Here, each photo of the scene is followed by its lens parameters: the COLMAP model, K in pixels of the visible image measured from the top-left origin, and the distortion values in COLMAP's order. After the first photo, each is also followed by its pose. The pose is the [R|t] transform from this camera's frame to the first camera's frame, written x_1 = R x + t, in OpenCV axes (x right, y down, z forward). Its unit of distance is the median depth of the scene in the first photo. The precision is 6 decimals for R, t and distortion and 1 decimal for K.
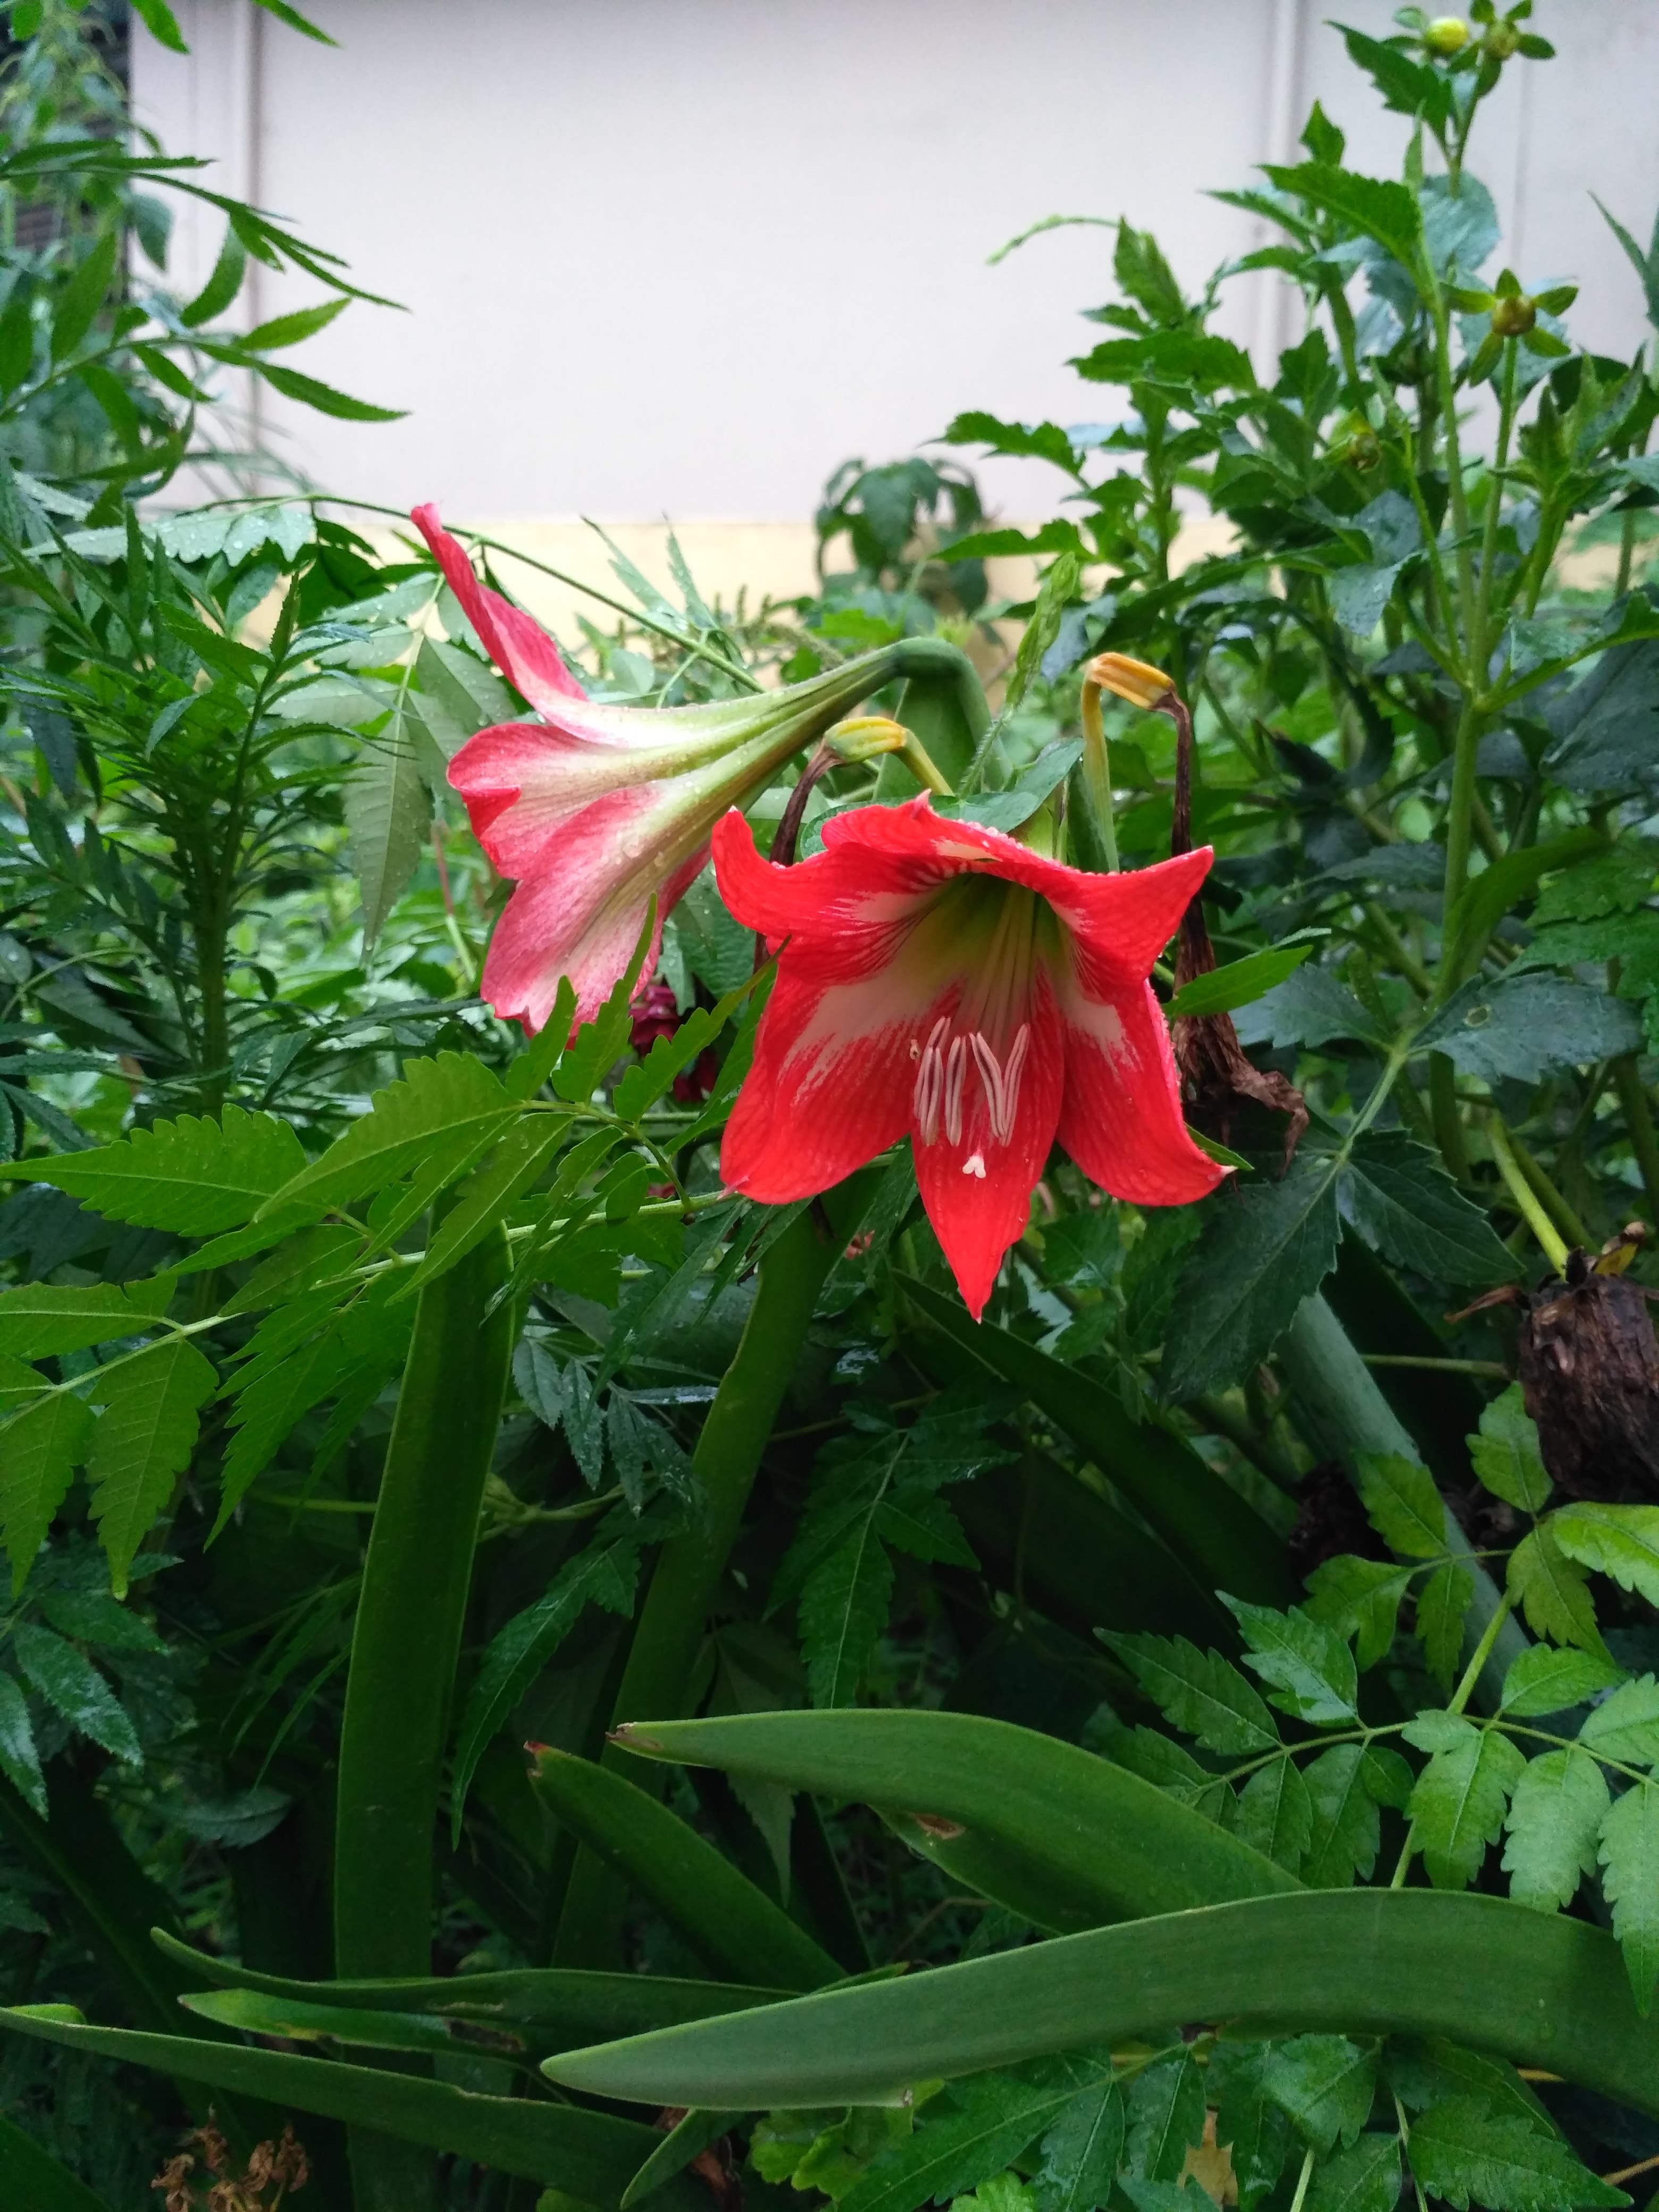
lens RADIAL K [[2033.7, 0, 859.1], [0, 2033.7, 1105.5], [0, 0, 1]] dist [0.113147, -0.331213]
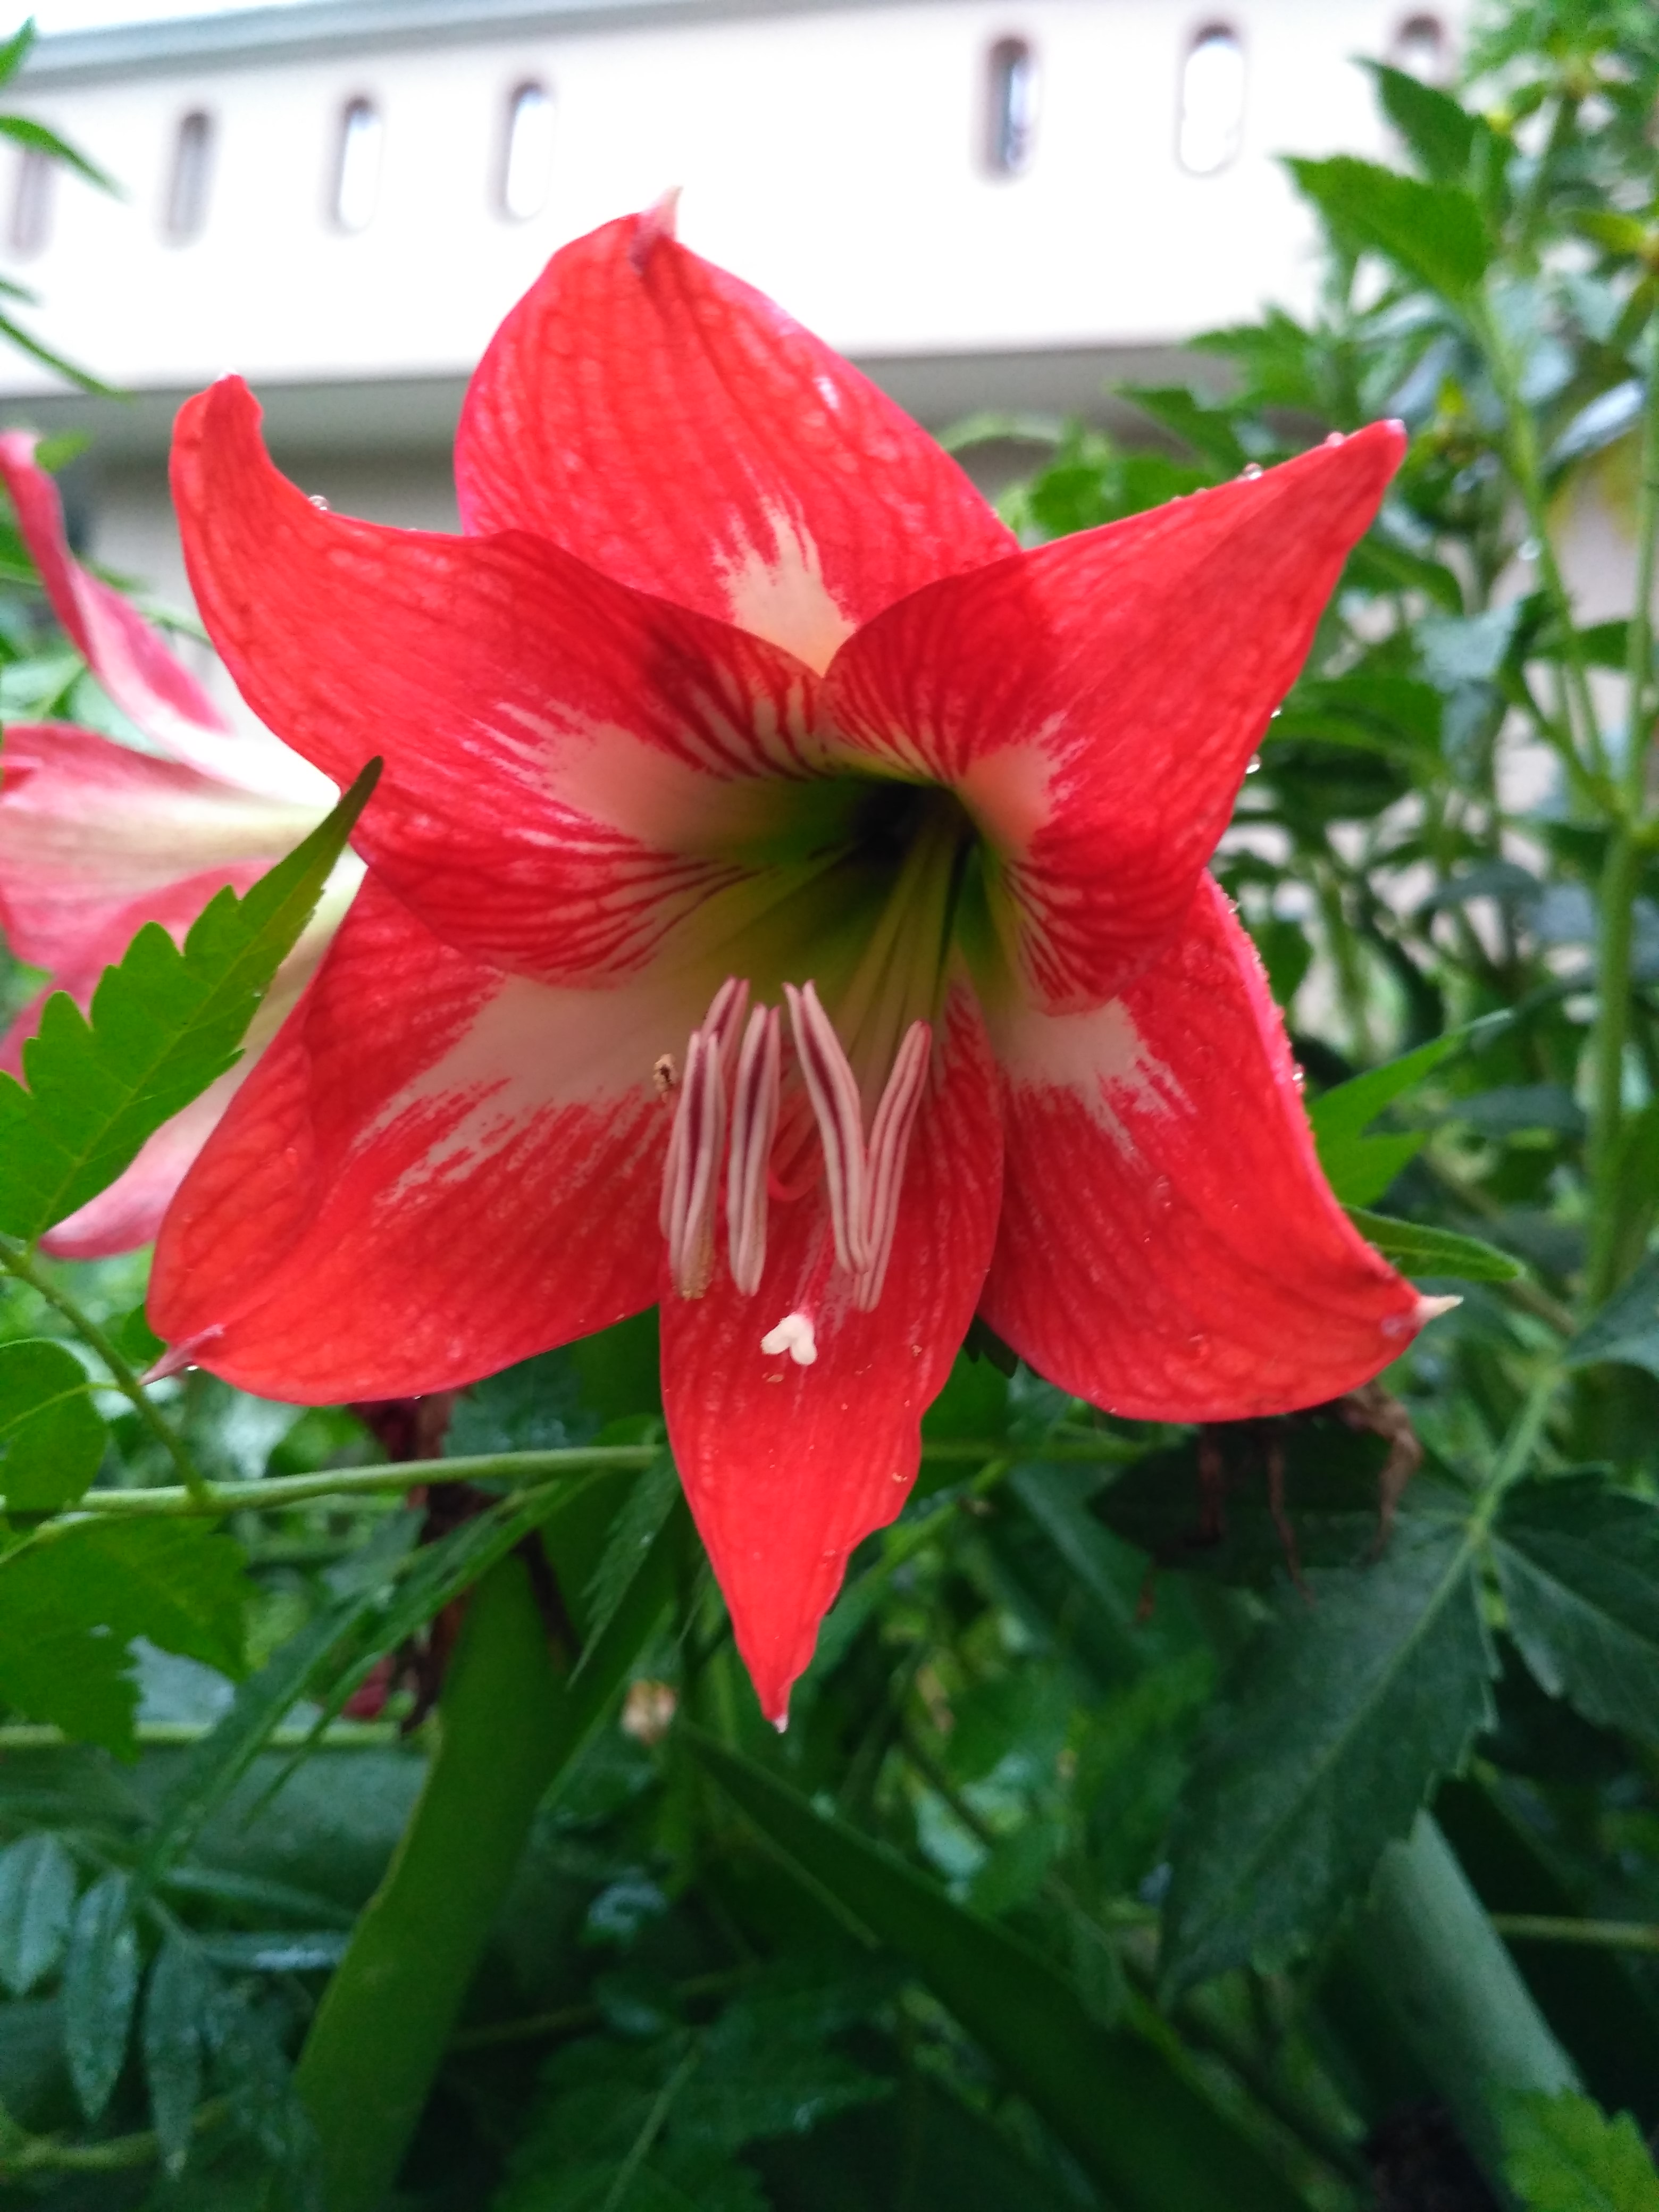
lens RADIAL K [[2033.7, 0, 859.1], [0, 2033.7, 1105.5], [0, 0, 1]] dist [0.113147, -0.331213]
pose [[0.998169, 0.047435, 0.037542, 0.040025], [-0.035709, 0.962957, -0.267279, 0.072232], [-0.048829, 0.265449, 0.962888, 0.441970]]
